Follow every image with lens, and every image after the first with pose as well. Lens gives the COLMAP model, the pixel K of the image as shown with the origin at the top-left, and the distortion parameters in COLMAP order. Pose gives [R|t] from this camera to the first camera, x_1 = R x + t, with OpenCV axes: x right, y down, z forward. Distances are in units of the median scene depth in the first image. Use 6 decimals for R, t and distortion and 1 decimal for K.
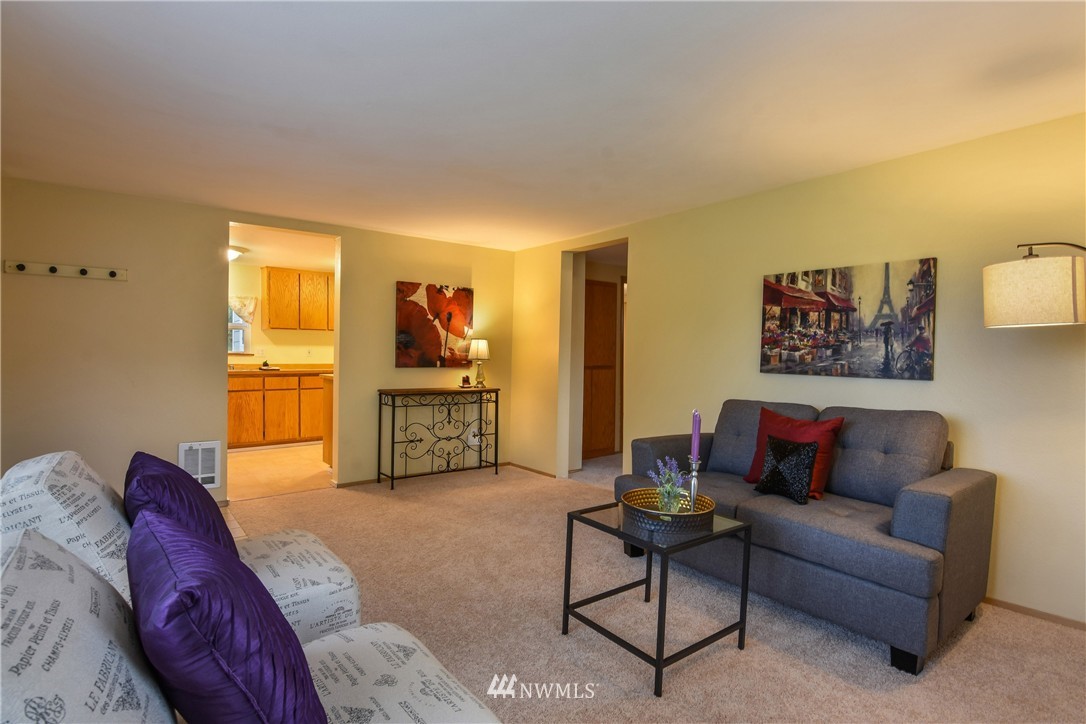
lens RADIAL K [[553.8, 0, 543.6], [0, 553.8, 369.9], [0, 0, 1]] dist [-0.008939, -0.000901]
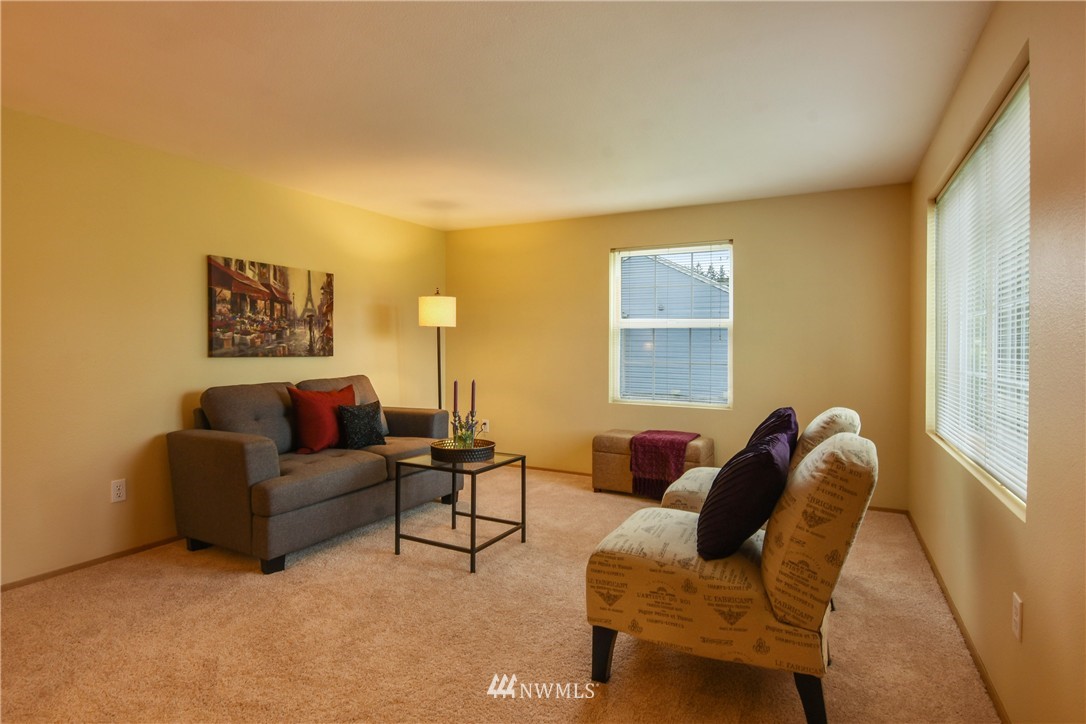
lens RADIAL K [[596.4, 0, 542.2], [0, 596.4, 354.4], [0, 0, 1]] dist [-0.002664, -0.004343]
pose [[-0.443346, -0.030588, 0.895829, -0.861135], [0.010175, 0.999181, 0.039152, -0.037765], [-0.896293, 0.026473, -0.442672, 1.047351]]
